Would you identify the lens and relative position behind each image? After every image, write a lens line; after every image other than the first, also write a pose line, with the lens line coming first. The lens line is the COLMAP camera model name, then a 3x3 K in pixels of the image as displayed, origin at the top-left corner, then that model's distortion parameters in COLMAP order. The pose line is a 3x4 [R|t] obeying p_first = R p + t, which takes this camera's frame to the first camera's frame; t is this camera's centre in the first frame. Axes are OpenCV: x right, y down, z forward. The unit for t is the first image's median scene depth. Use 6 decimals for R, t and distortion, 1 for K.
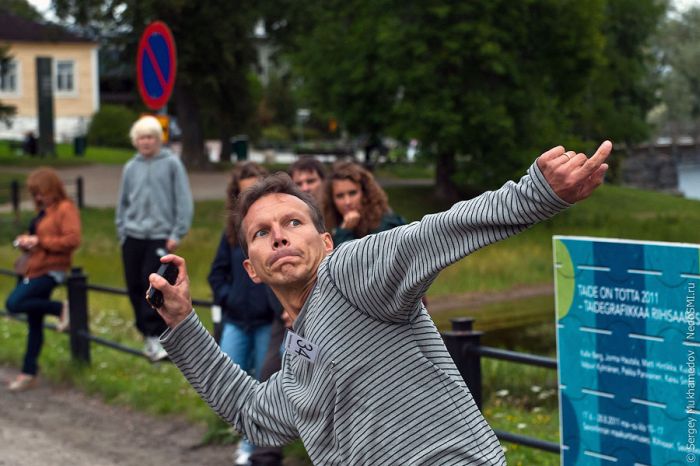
lens RADIAL K [[1510.0, 0, 297.4], [0, 1510.0, 232.6], [0, 0, 1]] dist [-0.042191, 0.319596]
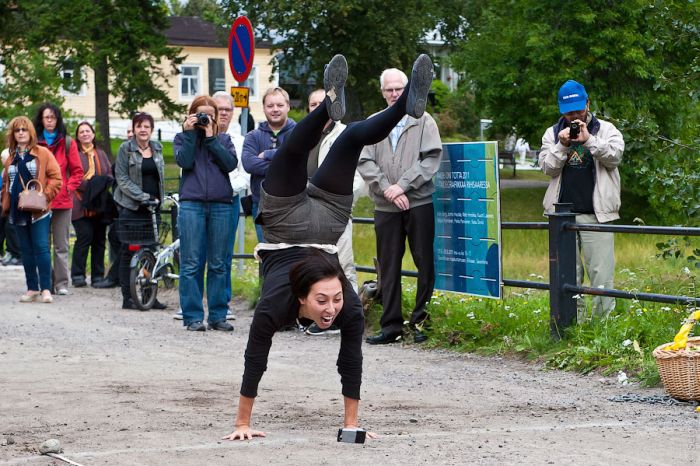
lens RADIAL K [[1678.5, 0, 350.0], [0, 1678.5, 233.0], [0, 0, 1]] dist [0.015263, -0.165864]
pose [[0.994134, 0.020834, -0.106125, 0.289355], [-0.022980, 0.999555, -0.019033, 0.138915], [0.105681, 0.021360, 0.994171, -0.839258]]
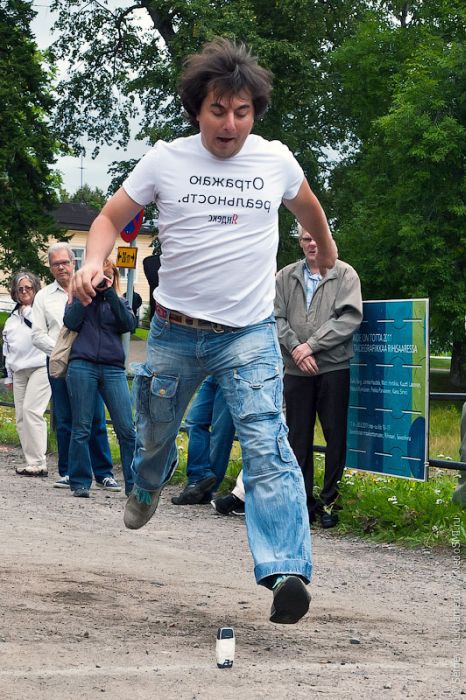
lens RADIAL K [[1510.0, 0, 158.4], [0, 1510.0, 349.8], [0, 0, 1]] dist [-0.042191, 0.319596]
pose [[0.988077, 0.056001, -0.143412, 0.212780], [-0.064776, 0.996255, -0.057264, 0.145817], [0.139668, 0.065871, 0.988005, -0.466091]]
